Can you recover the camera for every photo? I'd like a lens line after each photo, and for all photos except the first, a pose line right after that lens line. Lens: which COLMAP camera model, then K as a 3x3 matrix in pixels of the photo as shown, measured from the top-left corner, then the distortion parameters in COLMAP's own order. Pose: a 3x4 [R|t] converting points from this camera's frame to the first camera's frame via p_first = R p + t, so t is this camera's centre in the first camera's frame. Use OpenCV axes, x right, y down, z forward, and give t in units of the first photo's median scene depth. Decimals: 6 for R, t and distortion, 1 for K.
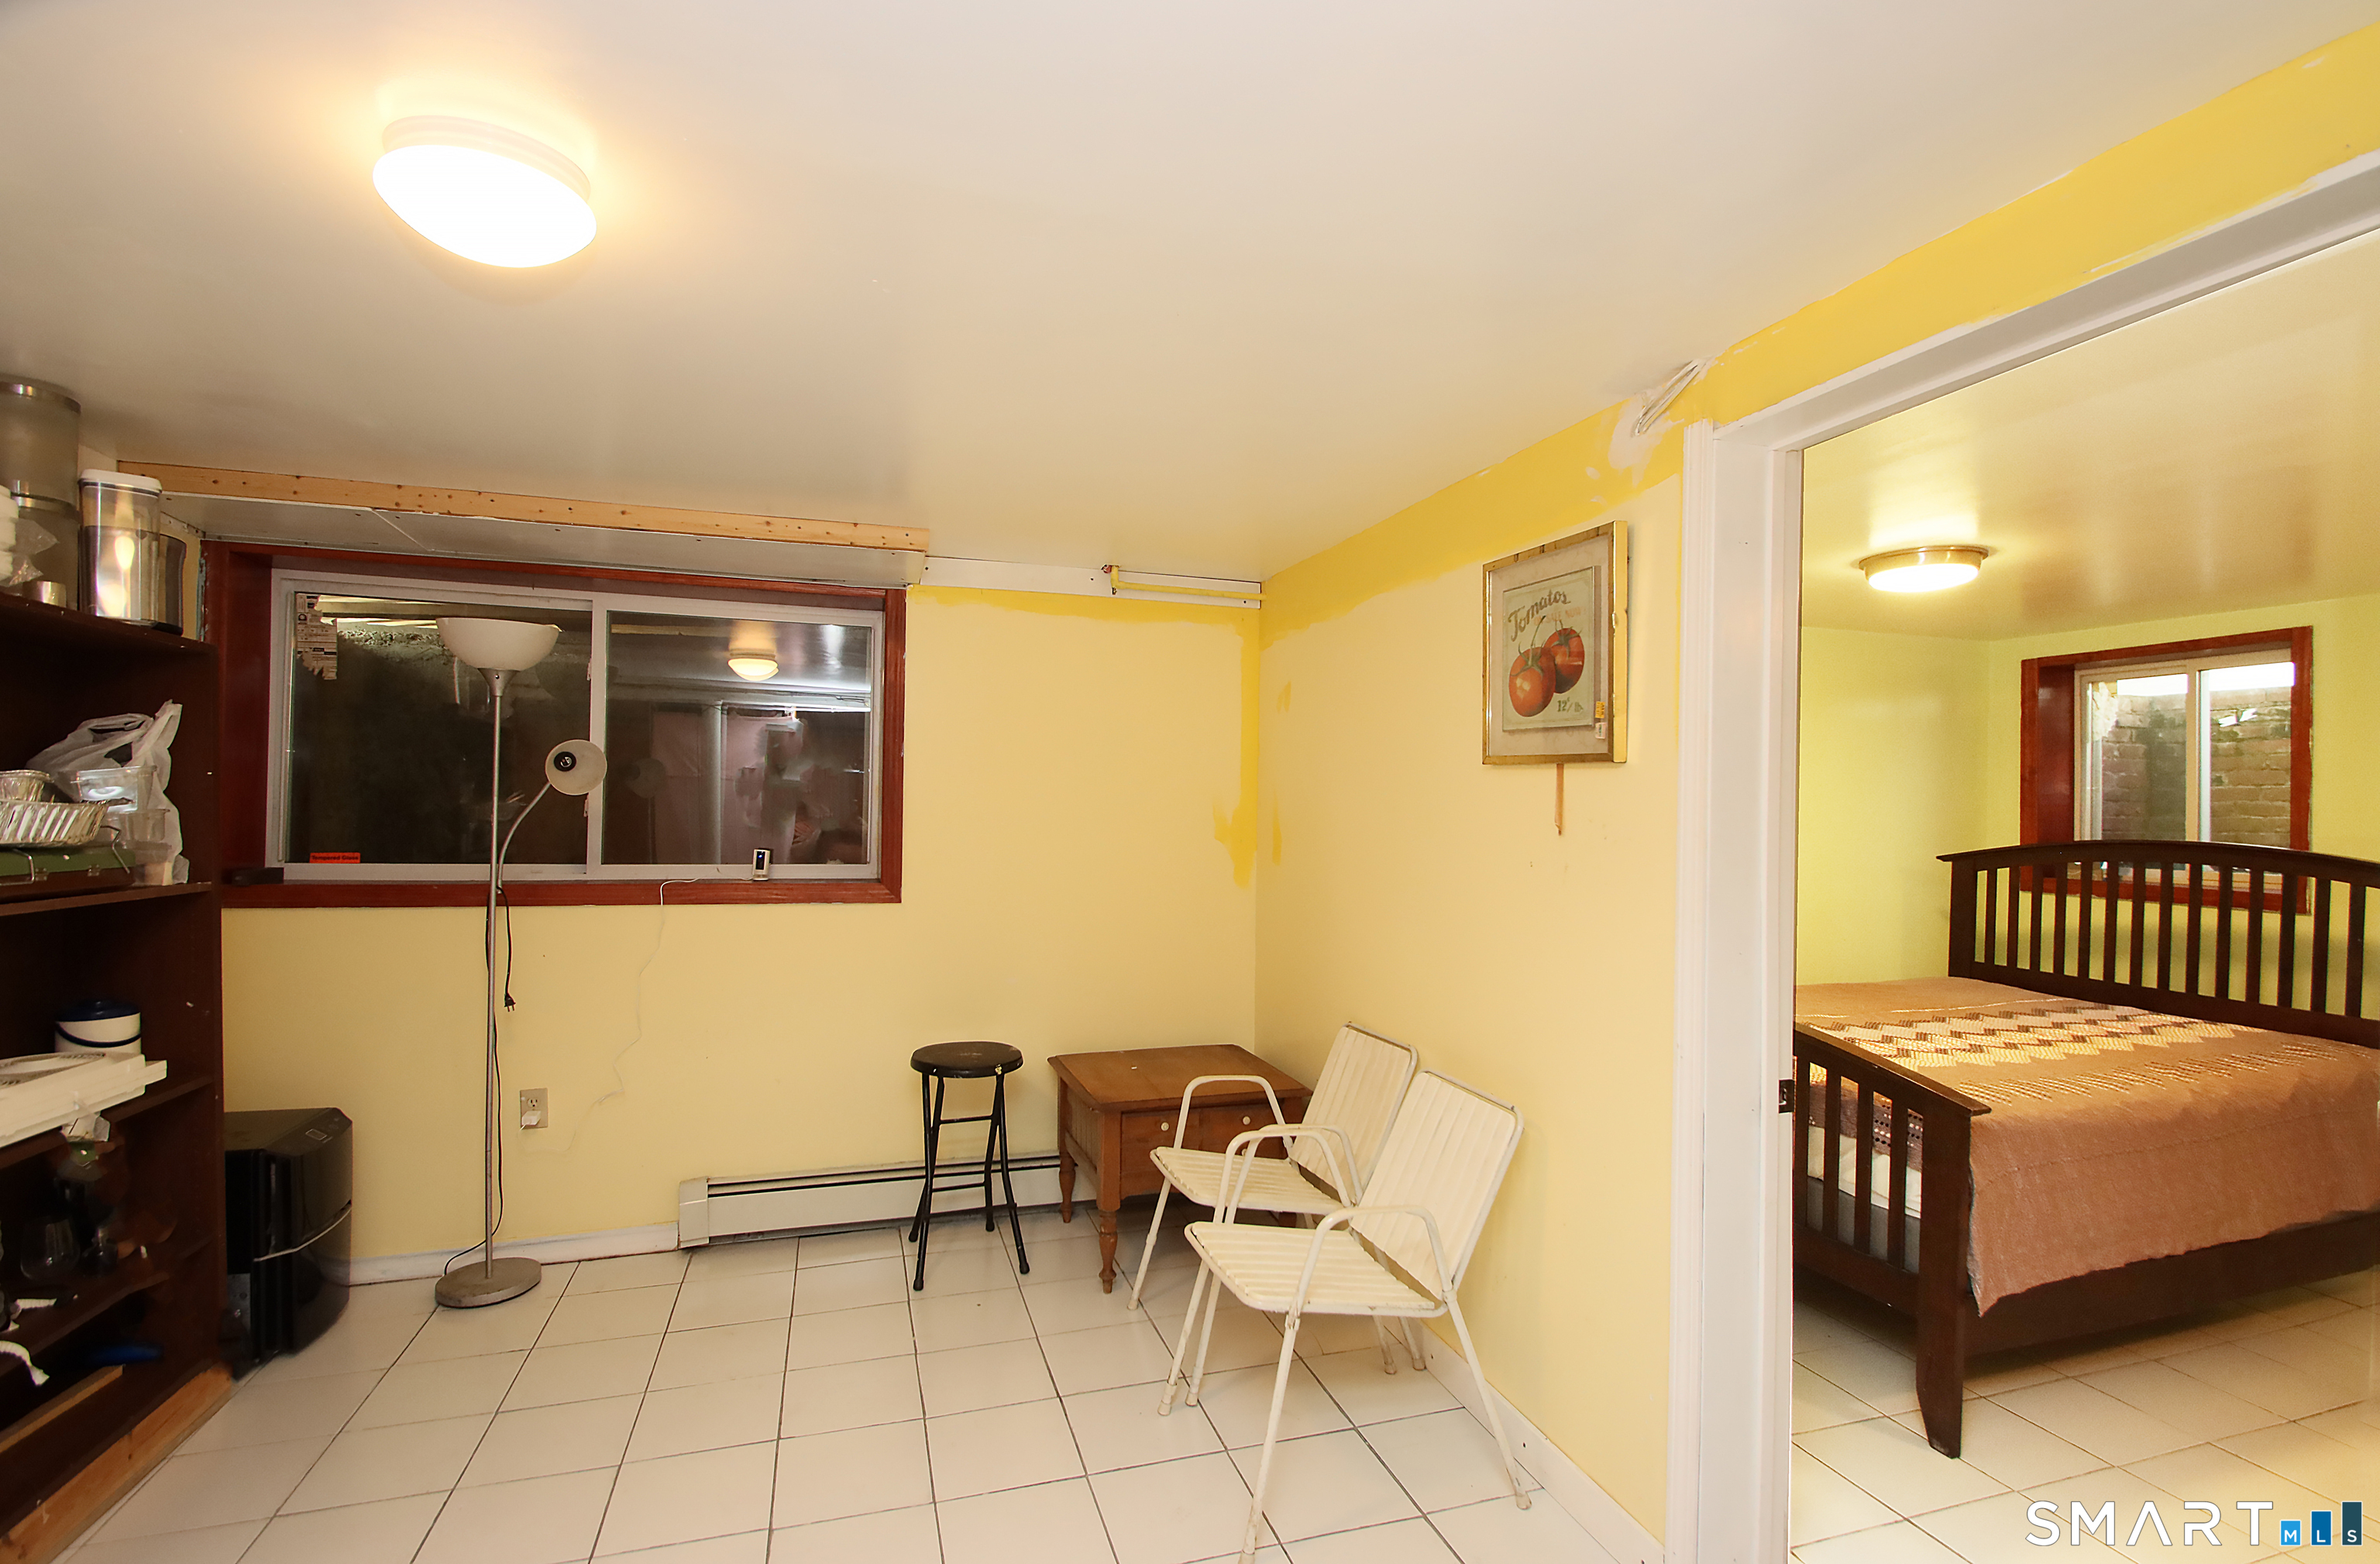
lens RADIAL K [[1116.3, 0, 1193.3], [0, 1116.3, 787.0], [0, 0, 1]] dist [0.021415, -0.021722]
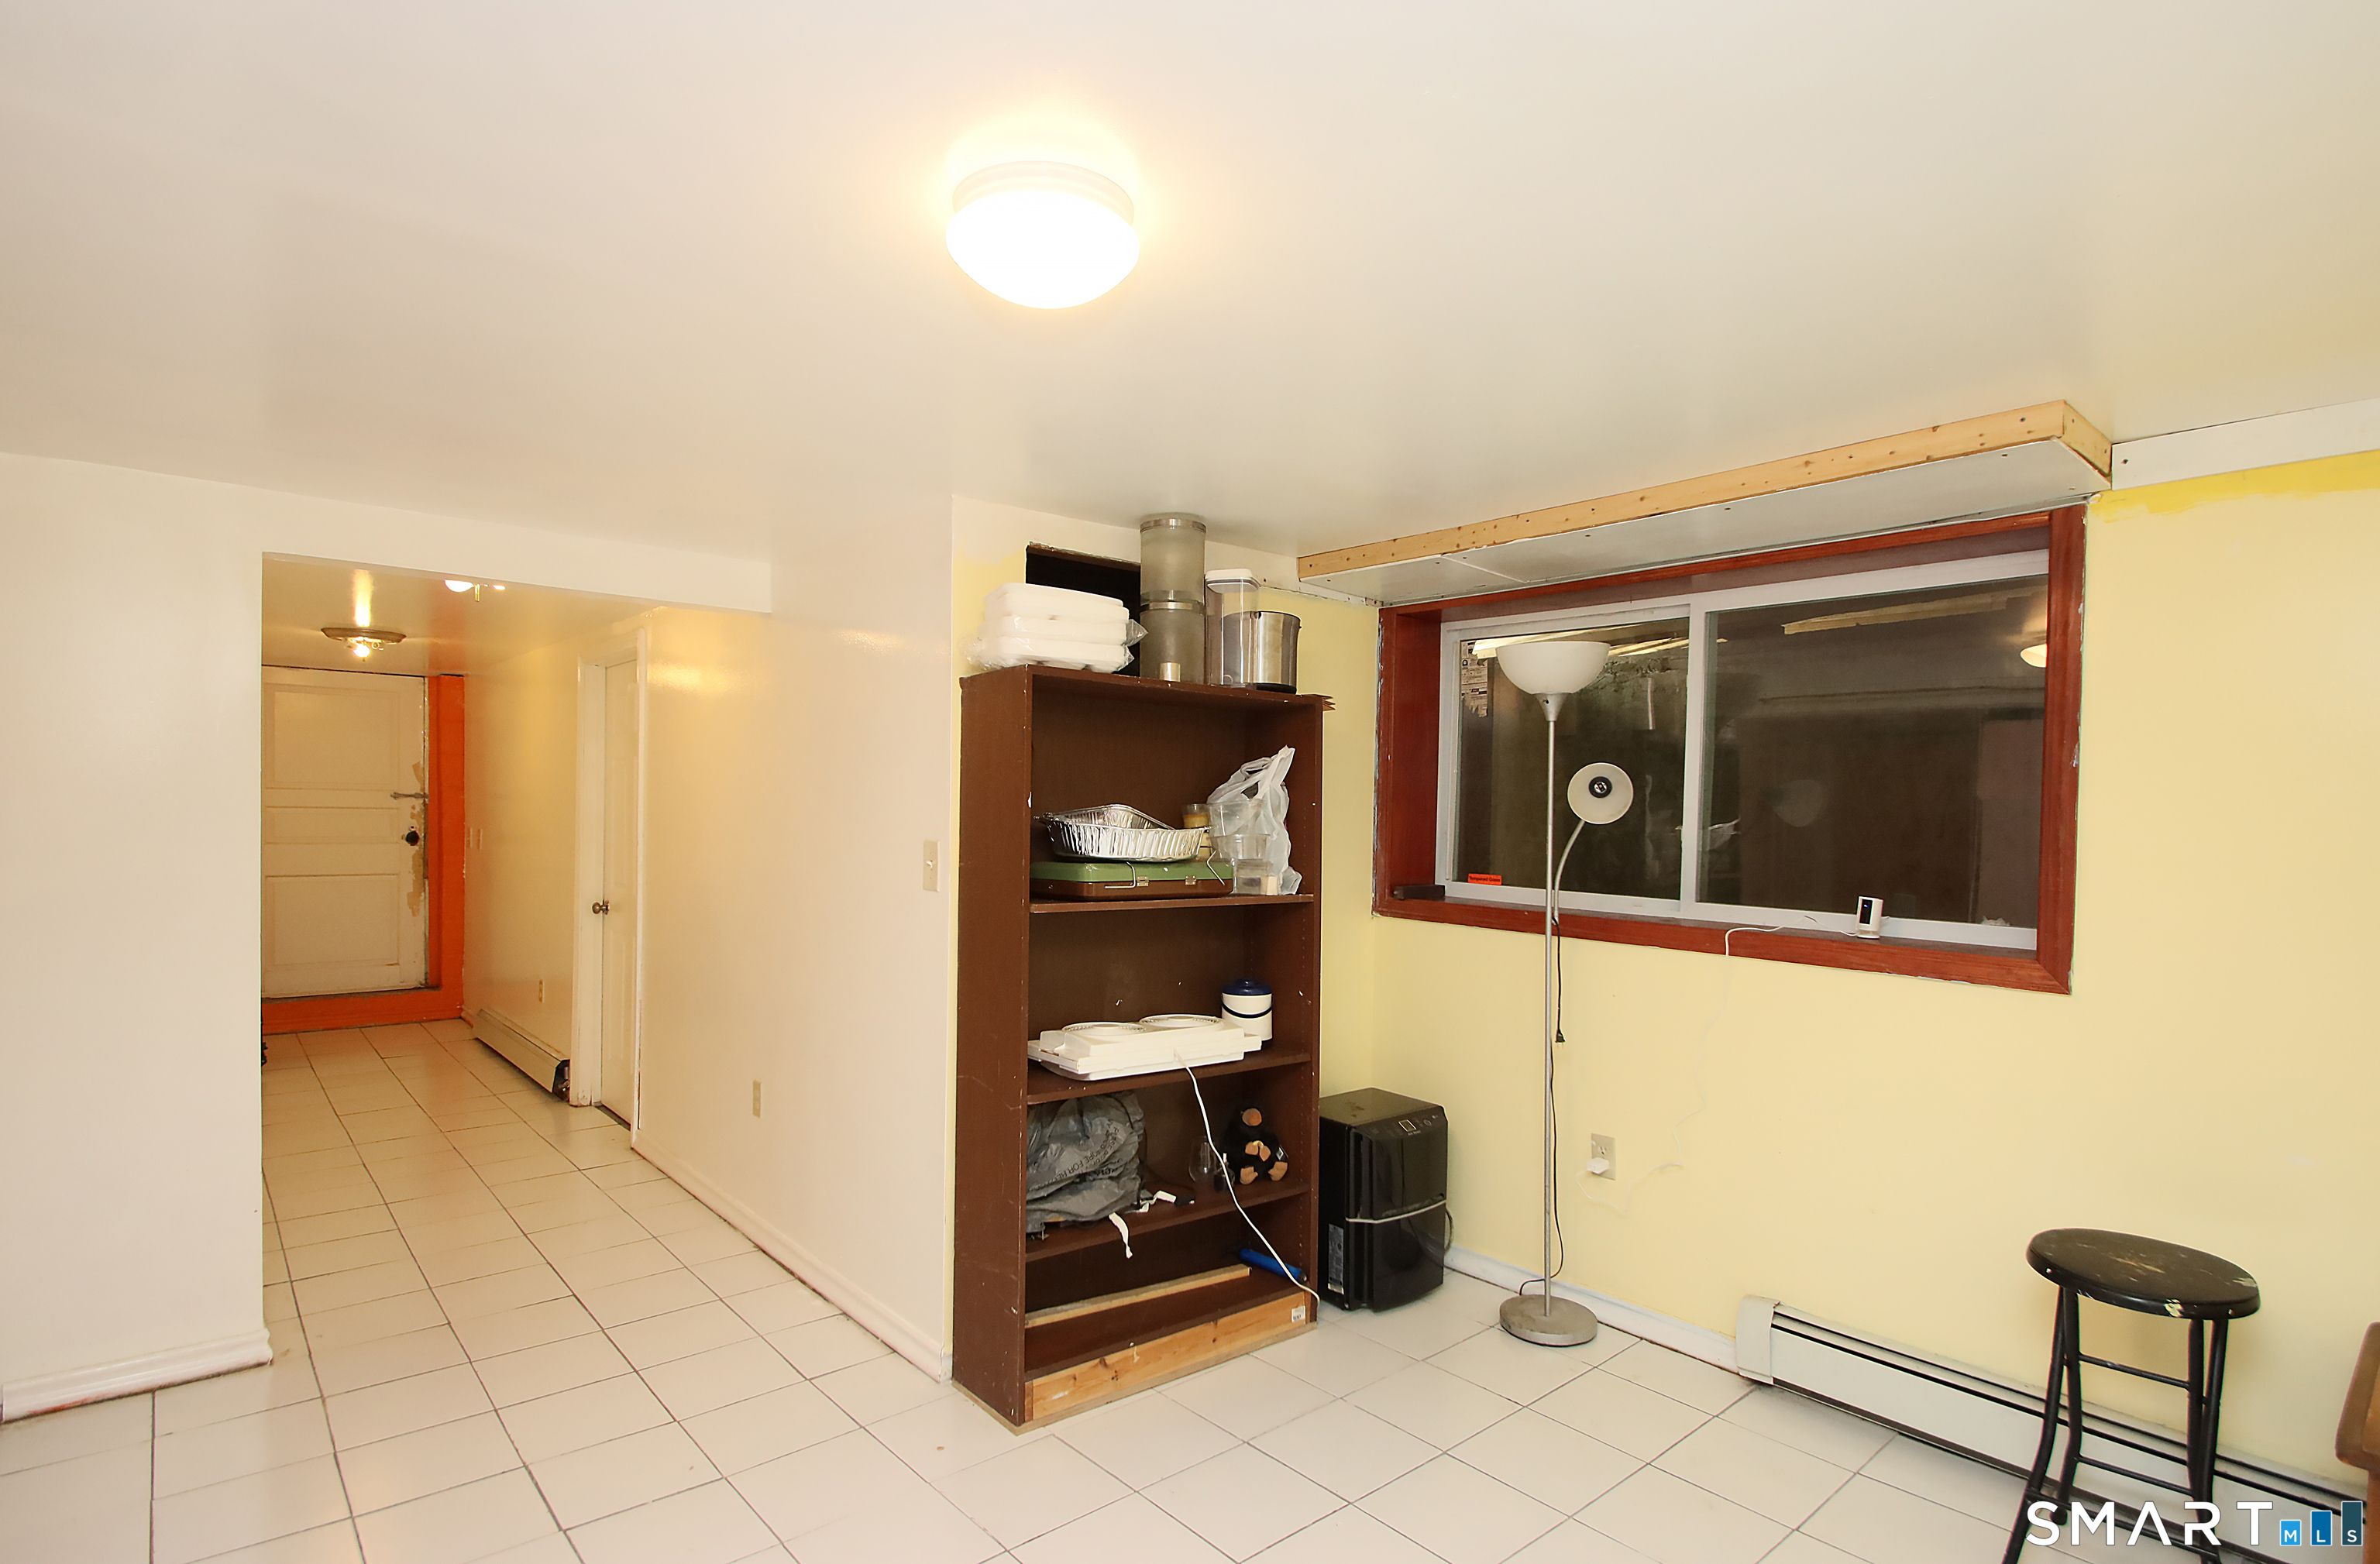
lens RADIAL K [[1156.6, 0, 1185.0], [0, 1156.6, 828.2], [0, 0, 1]] dist [-0.002218, -0.000480]
pose [[0.392827, 0.011392, -0.919542, 0.171407], [0.003909, 0.999894, 0.014057, -0.003808], [0.919604, -0.009116, 0.392740, 0.311212]]
